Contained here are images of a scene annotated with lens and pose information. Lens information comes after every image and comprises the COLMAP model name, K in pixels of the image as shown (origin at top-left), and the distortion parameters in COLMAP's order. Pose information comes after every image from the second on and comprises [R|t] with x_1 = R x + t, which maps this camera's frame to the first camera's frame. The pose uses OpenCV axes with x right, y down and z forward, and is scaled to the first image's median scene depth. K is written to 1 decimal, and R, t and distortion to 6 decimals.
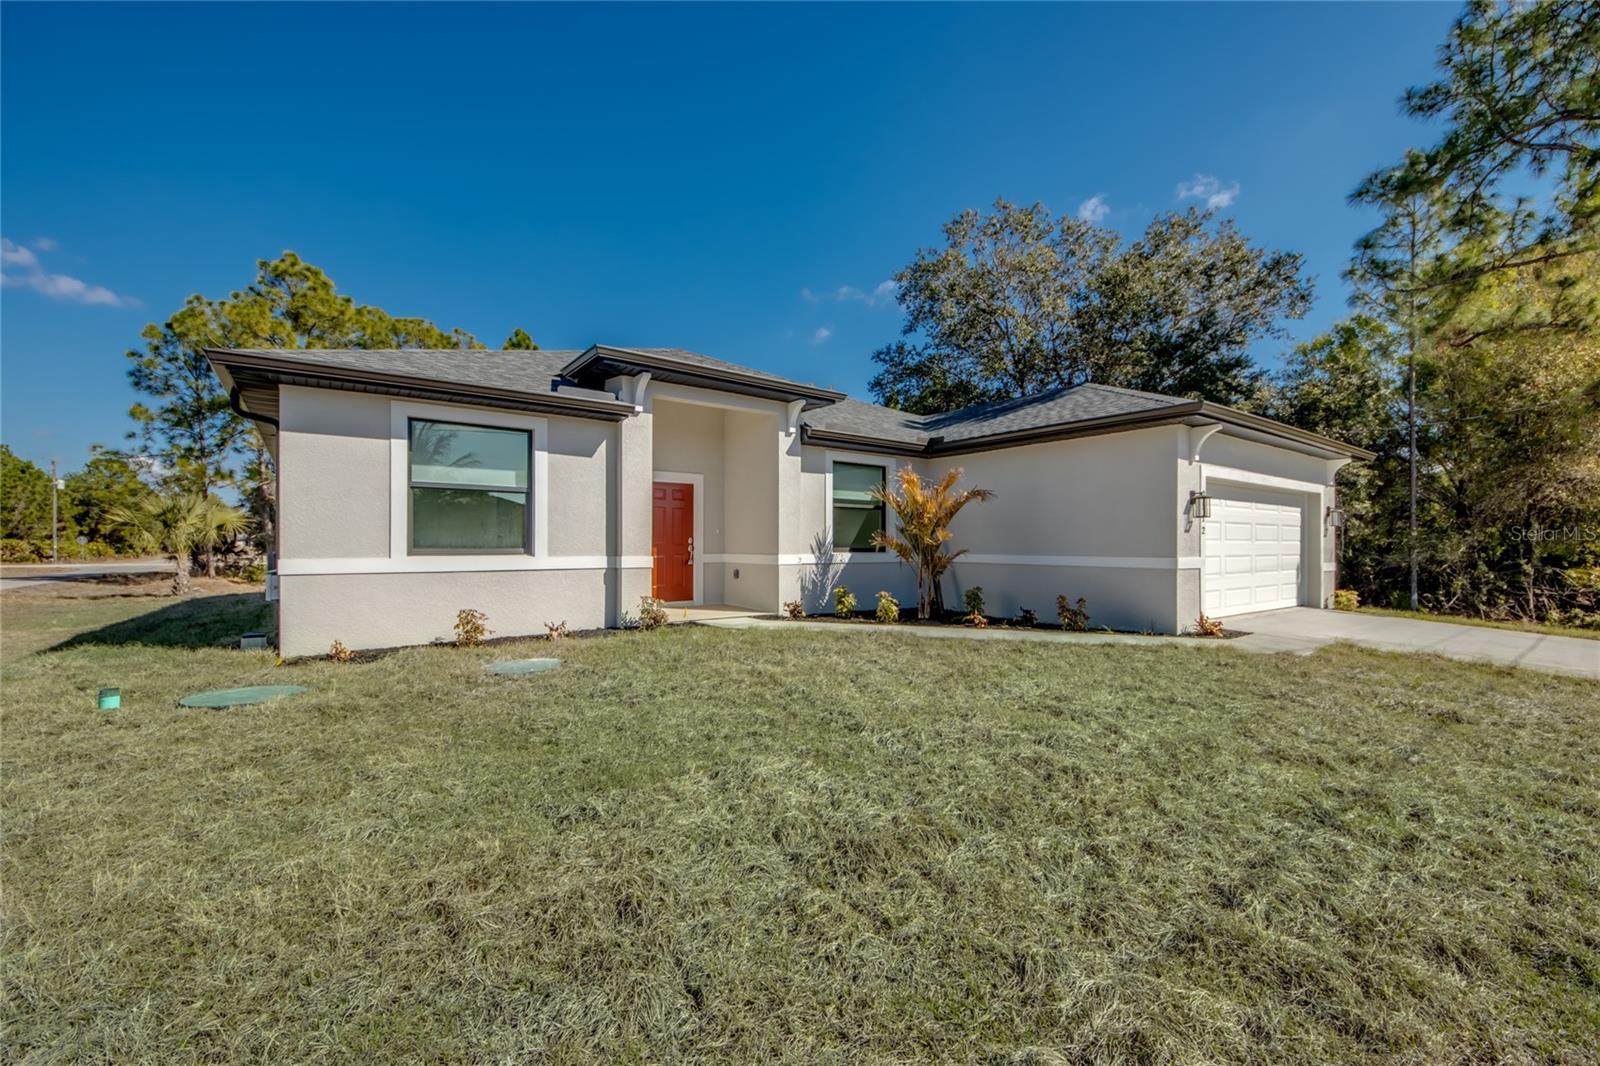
lens RADIAL K [[613.8, 0, 801.1], [0, 613.8, 541.8], [0, 0, 1]] dist [0.015581, -0.000147]
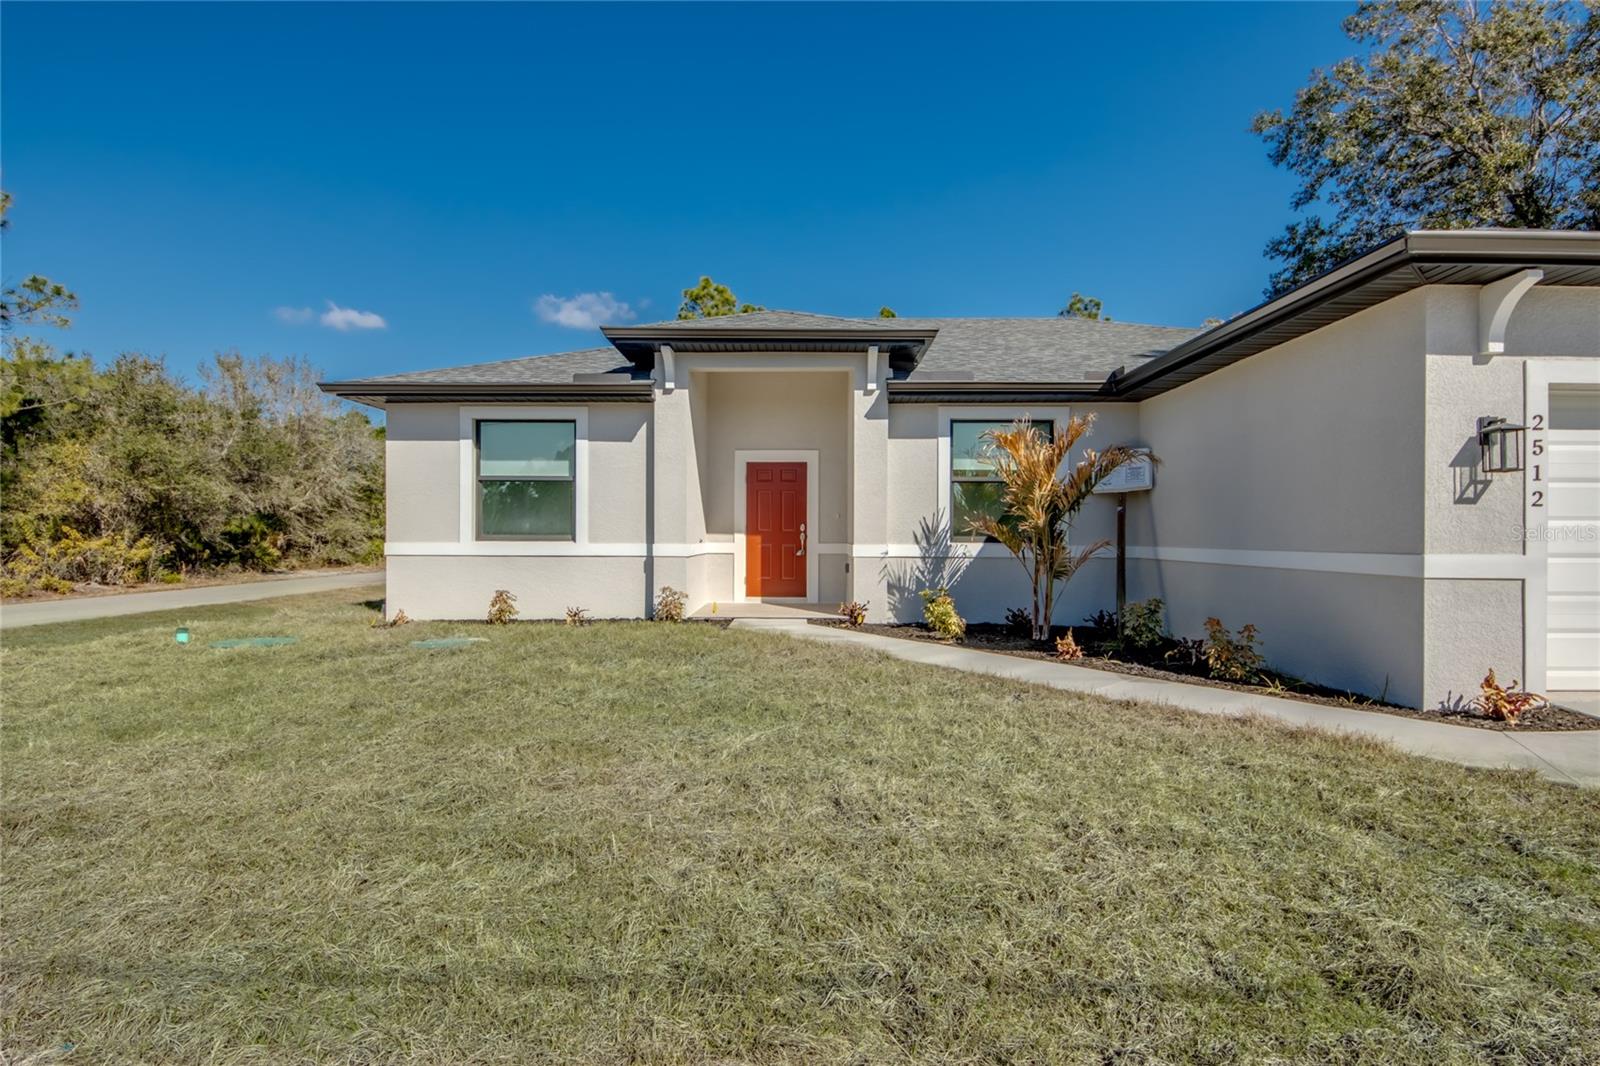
lens RADIAL K [[725.6, 0, 801.2], [0, 725.6, 530.7], [0, 0, 1]] dist [0.000817, -0.000338]
pose [[0.805256, -0.002252, -0.592923, 0.482414], [0.000060, 0.999993, -0.003715, 0.006858], [0.592927, 0.002956, 0.805251, 0.206597]]
